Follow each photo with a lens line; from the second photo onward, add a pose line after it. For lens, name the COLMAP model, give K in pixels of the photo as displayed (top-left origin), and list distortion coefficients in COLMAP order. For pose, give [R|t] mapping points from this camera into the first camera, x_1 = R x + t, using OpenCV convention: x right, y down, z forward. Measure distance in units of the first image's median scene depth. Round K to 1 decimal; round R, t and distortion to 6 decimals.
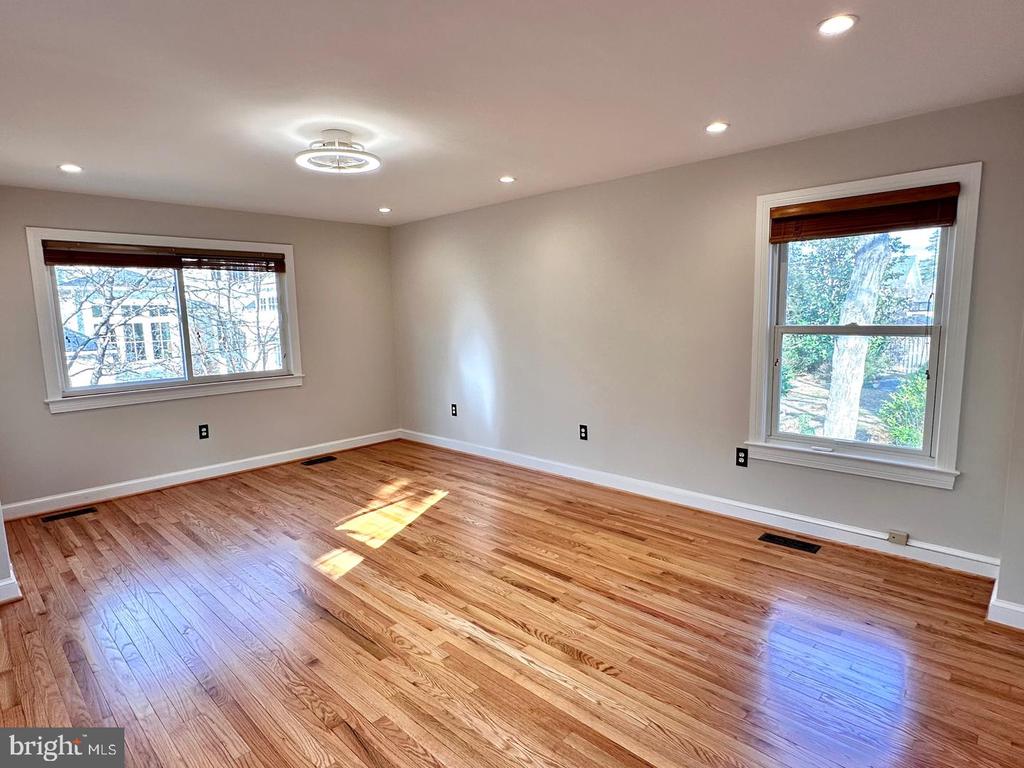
lens RADIAL K [[561.7, 0, 508.3], [0, 561.7, 384.6], [0, 0, 1]] dist [-0.000561, 0.000215]
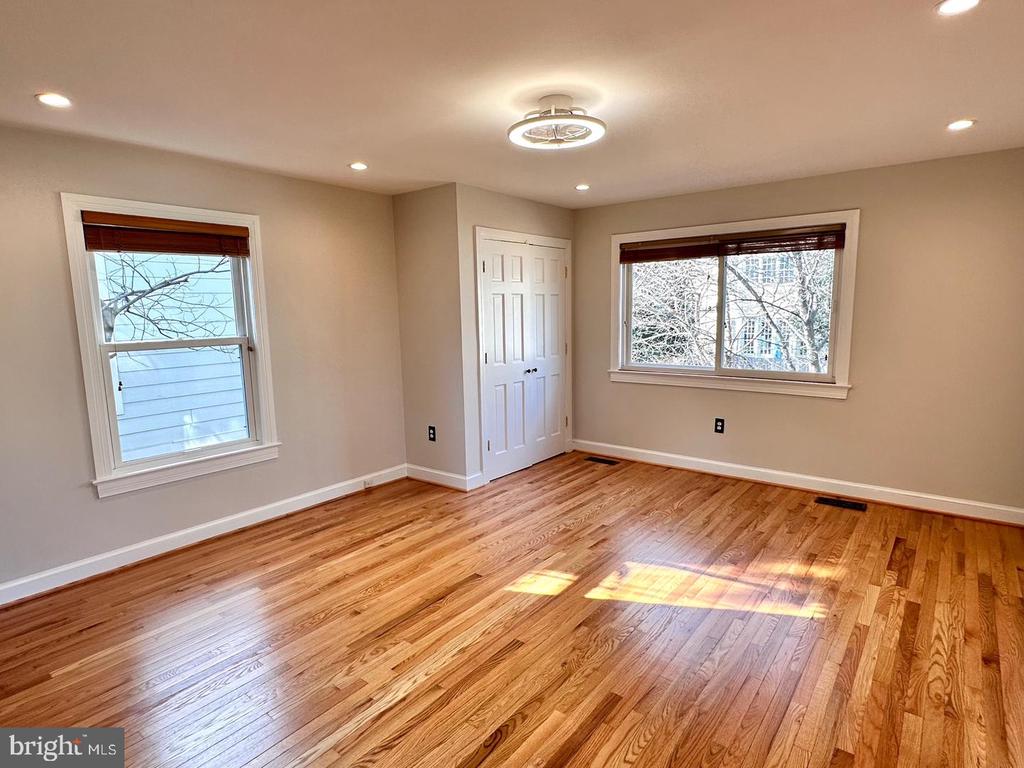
lens RADIAL K [[561.7, 0, 508.3], [0, 561.7, 384.6], [0, 0, 1]] dist [-0.000561, 0.000215]
pose [[0.103379, 0.159099, -0.981835, 0.418674], [-0.113800, 0.982534, 0.147230, -0.101445], [0.988111, 0.096512, 0.119679, 0.615695]]
